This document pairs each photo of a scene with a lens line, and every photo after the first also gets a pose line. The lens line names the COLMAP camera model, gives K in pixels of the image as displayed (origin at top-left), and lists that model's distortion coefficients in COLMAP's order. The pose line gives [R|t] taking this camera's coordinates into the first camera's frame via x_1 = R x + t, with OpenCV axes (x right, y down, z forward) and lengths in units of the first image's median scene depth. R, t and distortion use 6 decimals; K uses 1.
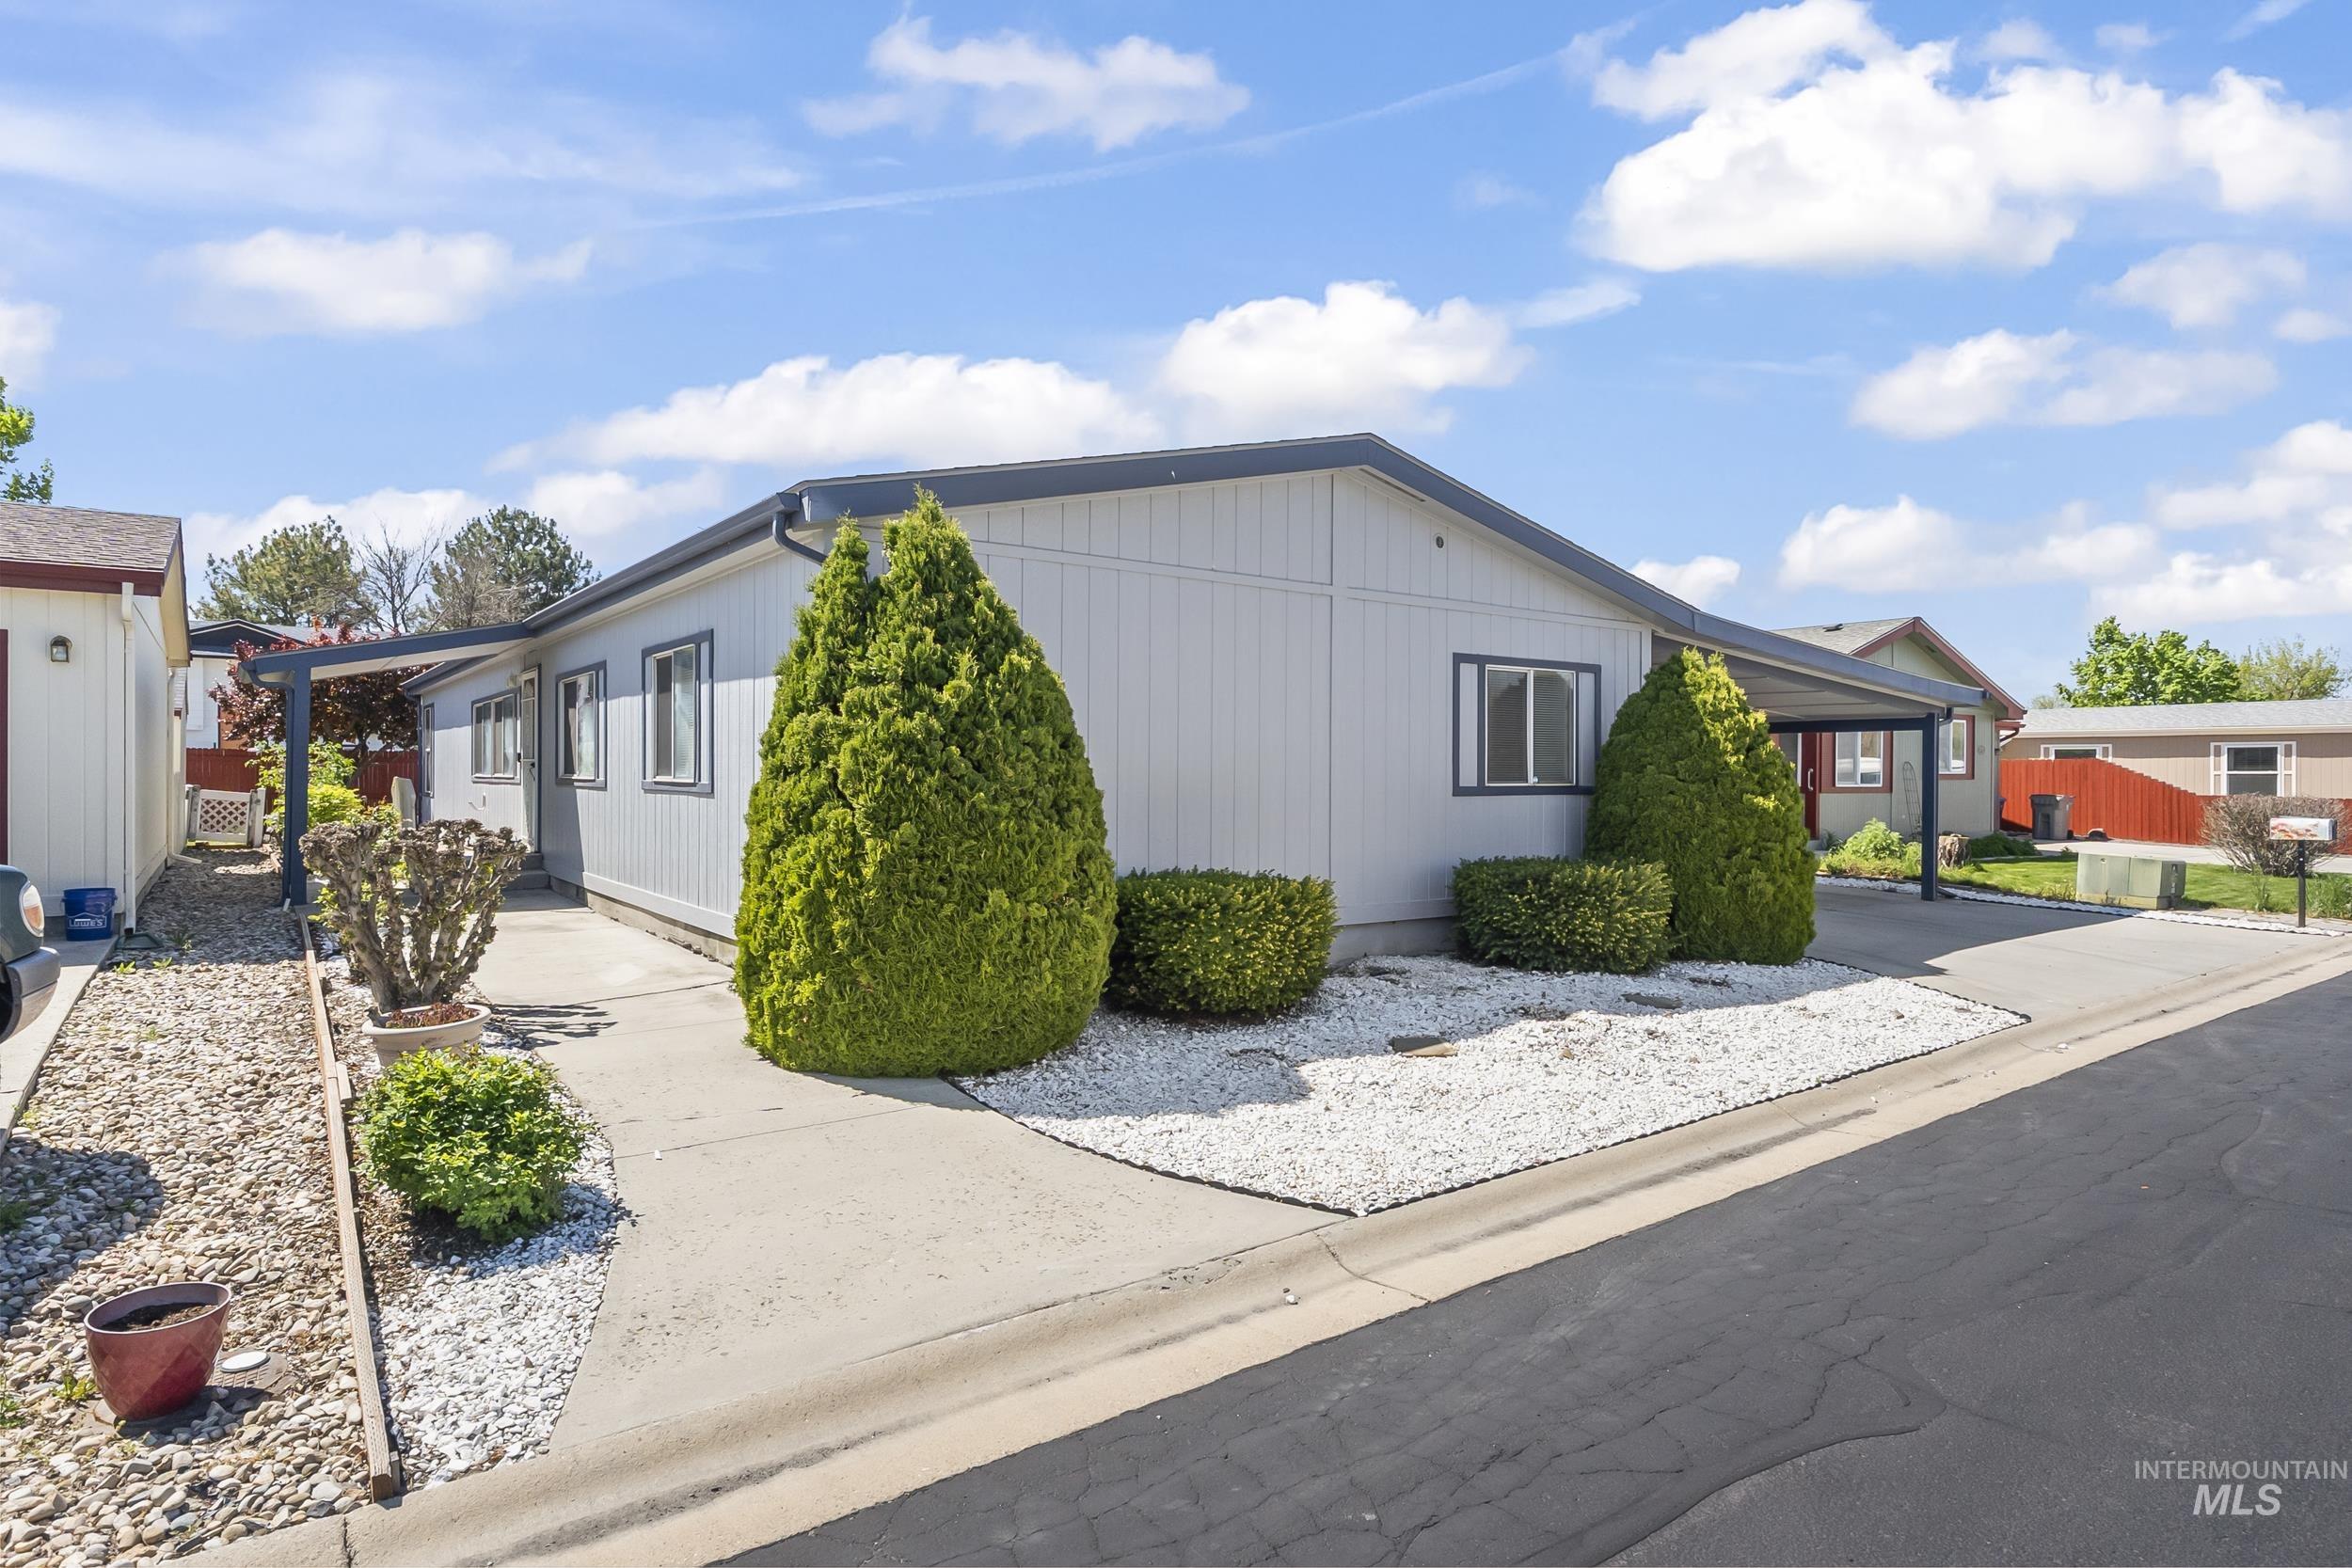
lens RADIAL K [[1261.2, 0, 1176.9], [0, 1261.2, 776.7], [0, 0, 1]] dist [0.003442, 0.000289]
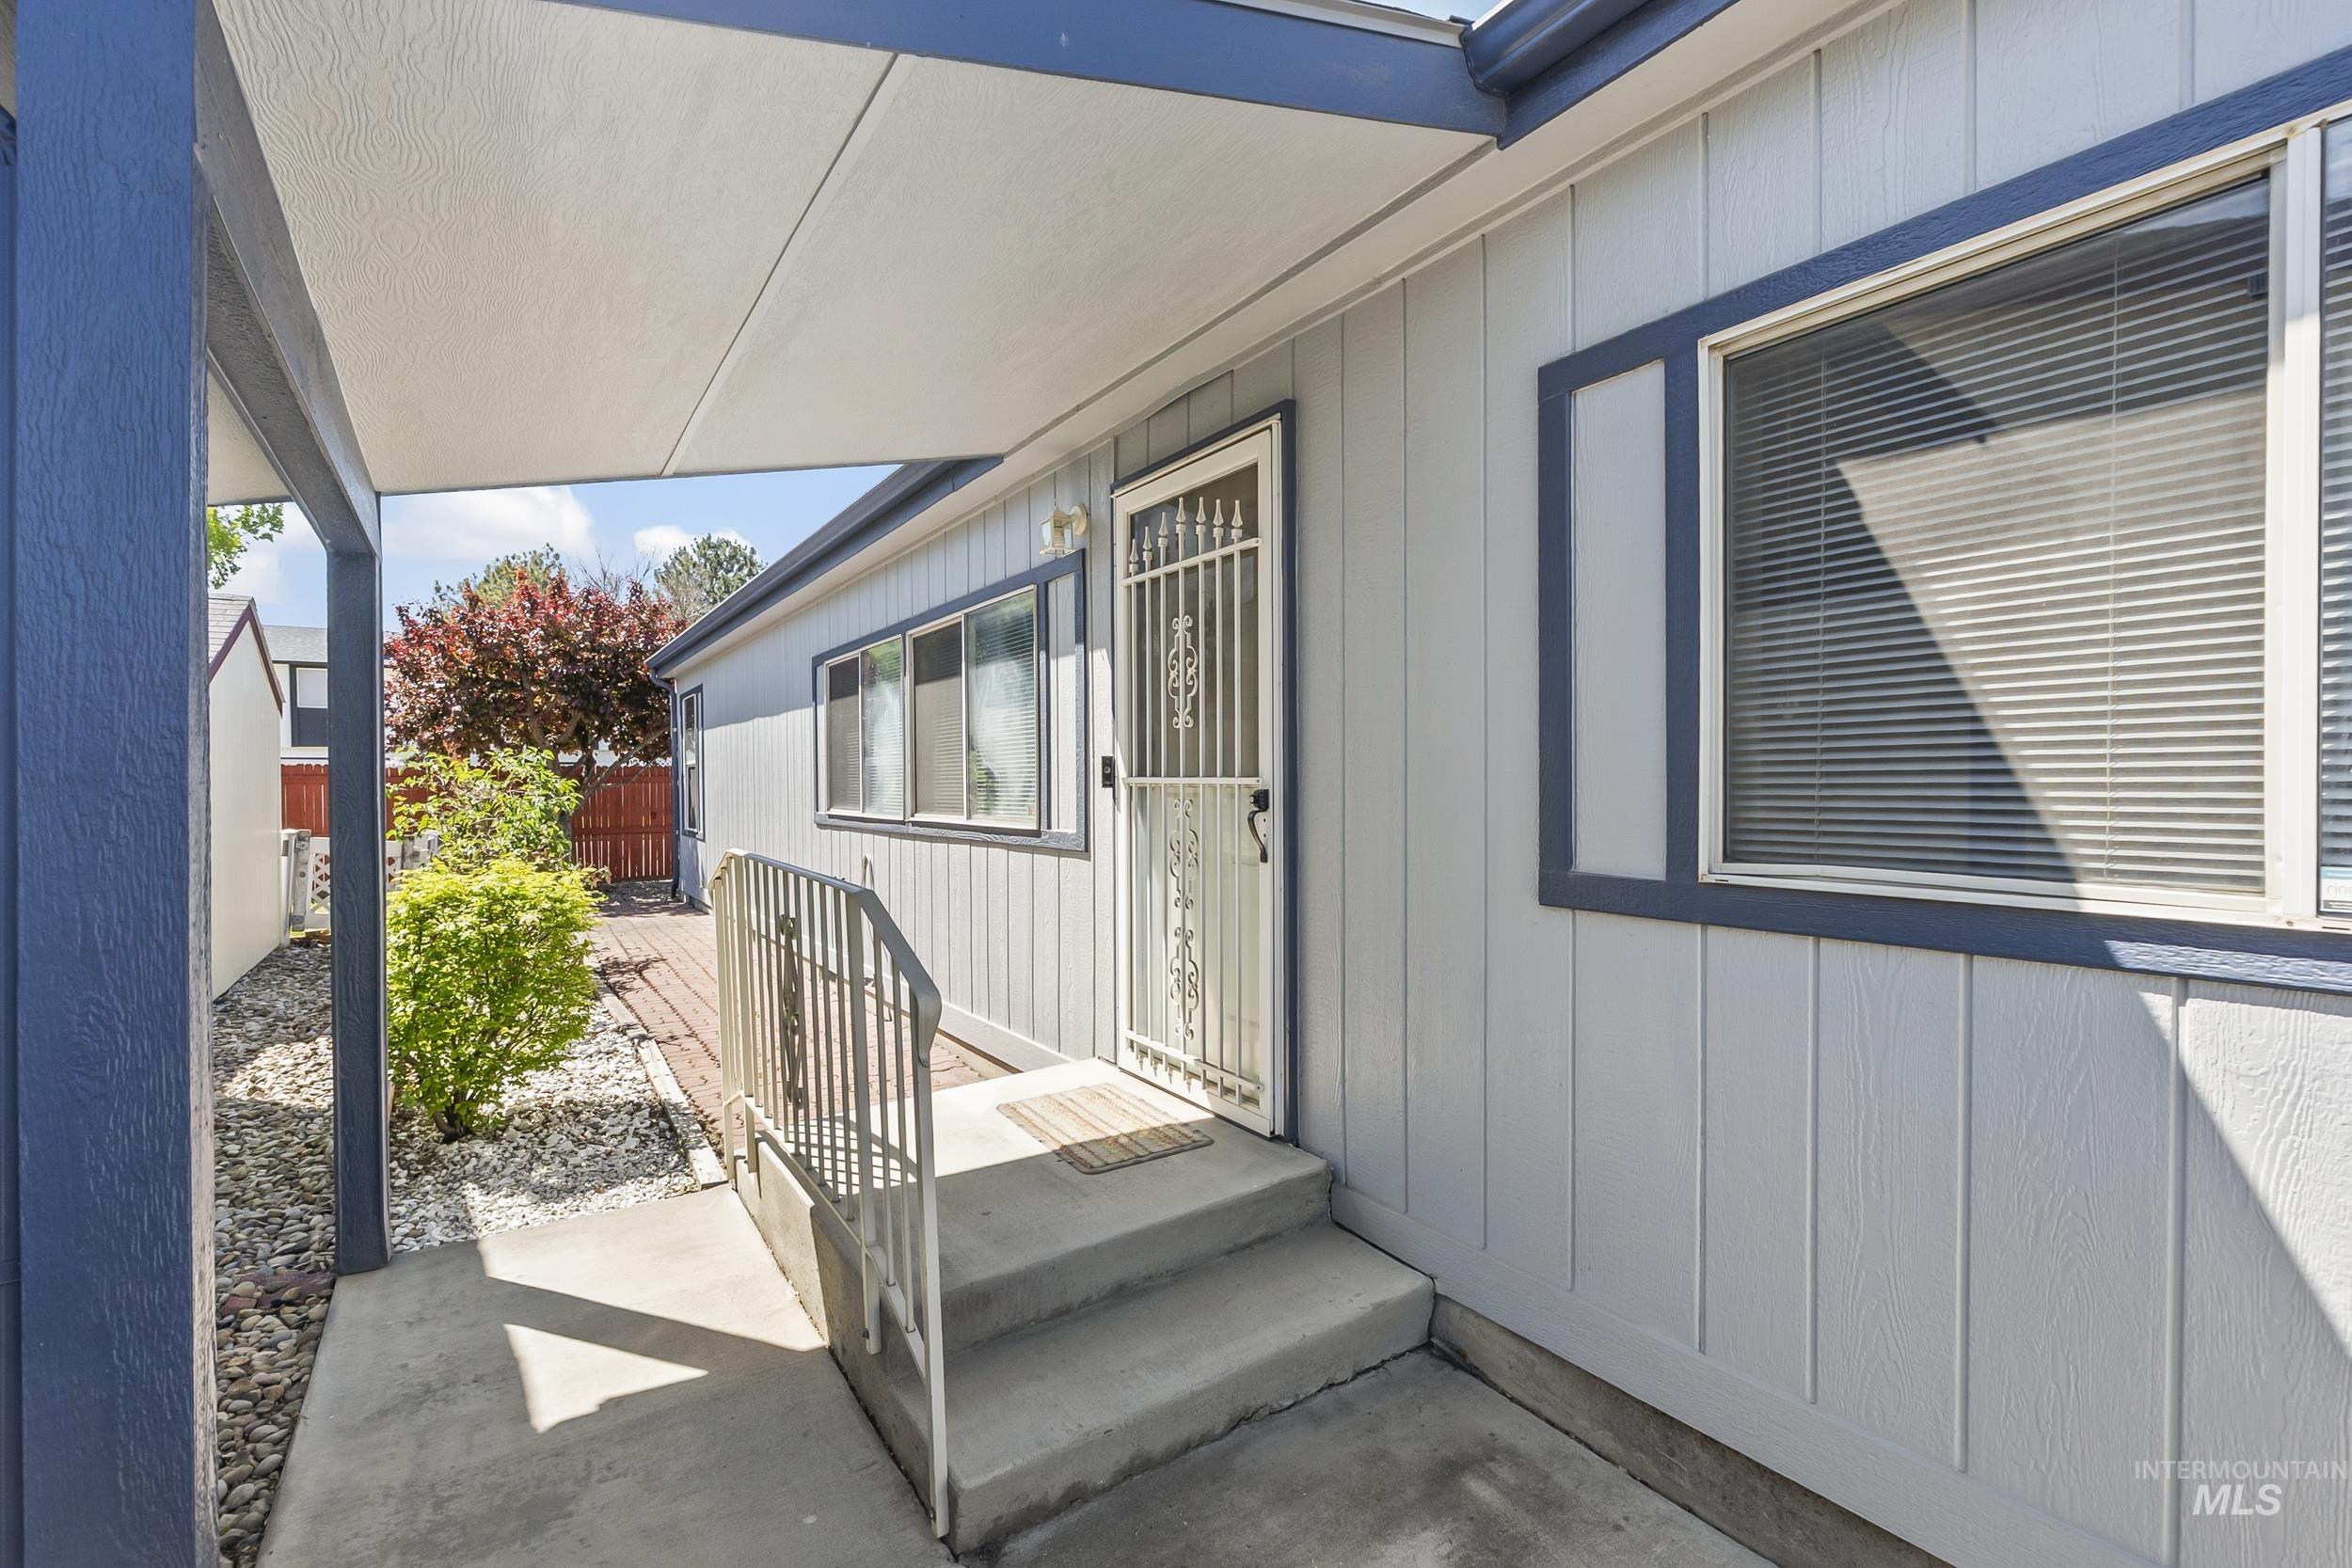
lens RADIAL K [[1086.2, 0, 1175.6], [0, 1086.2, 788.6], [0, 0, 1]] dist [-0.001495, -0.000039]
pose [[0.997475, -0.010351, -0.070266, -0.292624], [0.010431, 0.999945, 0.000777, -0.006177], [0.070255, -0.001508, 0.997528, 0.446549]]
